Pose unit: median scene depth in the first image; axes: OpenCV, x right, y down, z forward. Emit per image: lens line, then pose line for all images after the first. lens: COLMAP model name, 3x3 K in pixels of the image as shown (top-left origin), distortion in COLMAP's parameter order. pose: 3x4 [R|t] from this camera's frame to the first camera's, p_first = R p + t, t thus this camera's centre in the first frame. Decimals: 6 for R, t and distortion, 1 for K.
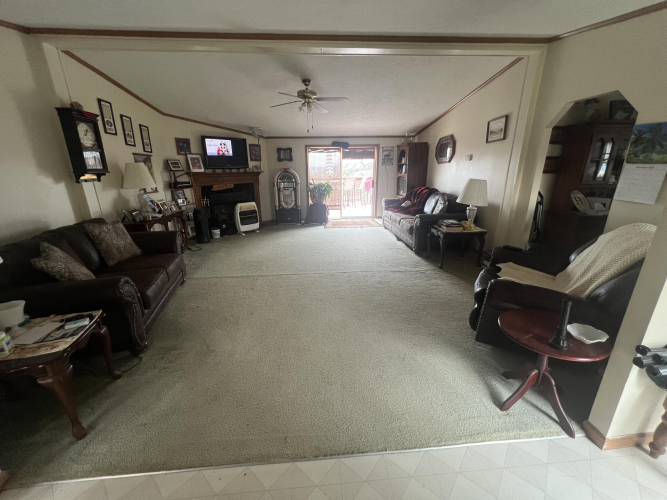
lens RADIAL K [[268.7, 0, 332.2], [0, 268.7, 249.9], [0, 0, 1]] dist [-0.008787, -0.000175]
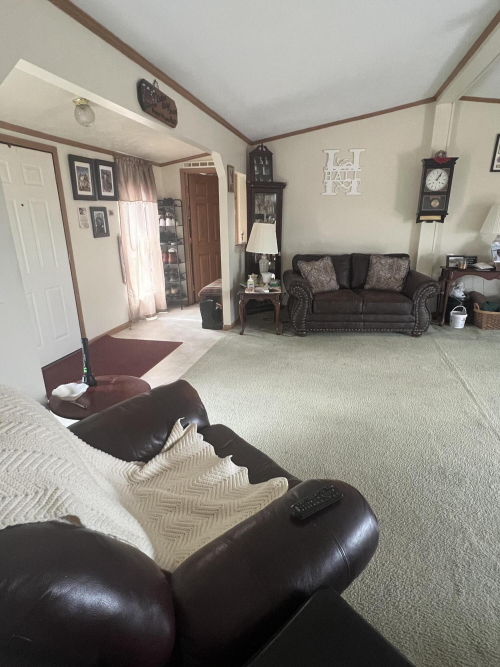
lens RADIAL K [[364.2, 0, 249.9], [0, 364.2, 332.3], [0, 0, 1]] dist [-0.001348, -0.000352]
pose [[-0.318776, 0.310581, -0.895501, 0.902613], [-0.265293, 0.877791, 0.398876, -0.282589], [0.909946, 0.364722, -0.197424, 0.857834]]
